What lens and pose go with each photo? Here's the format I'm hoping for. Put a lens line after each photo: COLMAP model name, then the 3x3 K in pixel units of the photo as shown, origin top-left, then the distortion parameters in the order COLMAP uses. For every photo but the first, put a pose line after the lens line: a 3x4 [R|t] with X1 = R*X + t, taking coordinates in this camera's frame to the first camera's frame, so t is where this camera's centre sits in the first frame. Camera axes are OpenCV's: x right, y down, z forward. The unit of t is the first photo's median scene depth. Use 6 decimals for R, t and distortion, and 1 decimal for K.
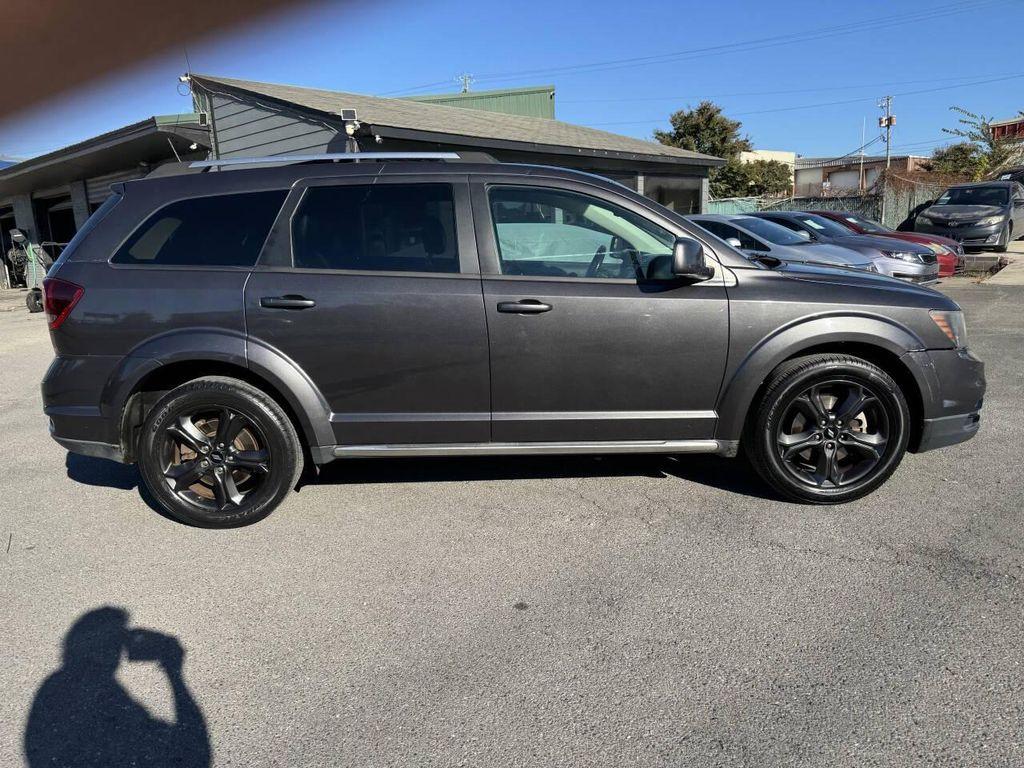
lens RADIAL K [[732.8, 0, 508.4], [0, 732.8, 386.5], [0, 0, 1]] dist [0.025782, -0.019840]
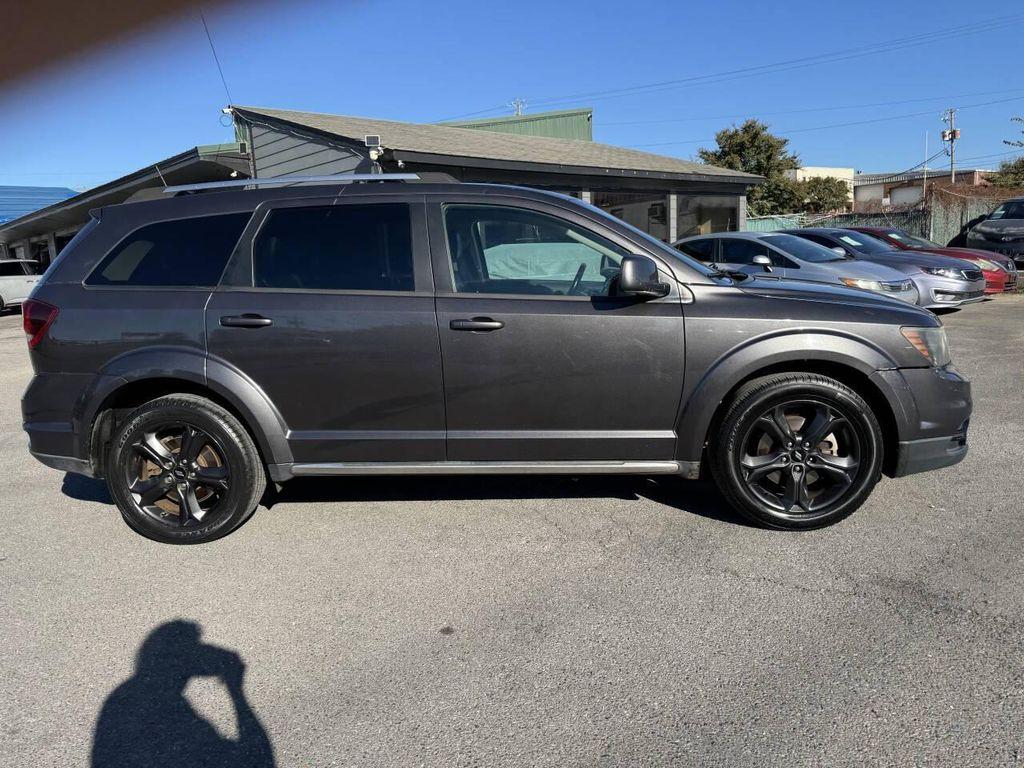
lens RADIAL K [[732.8, 0, 510.4], [0, 732.8, 374.8], [0, 0, 1]] dist [0.025782, -0.019840]
pose [[0.997083, 0.001343, -0.076308, 0.135817], [-0.004640, 0.999062, -0.043051, 0.001673], [0.076179, 0.043280, 0.996154, 0.015322]]
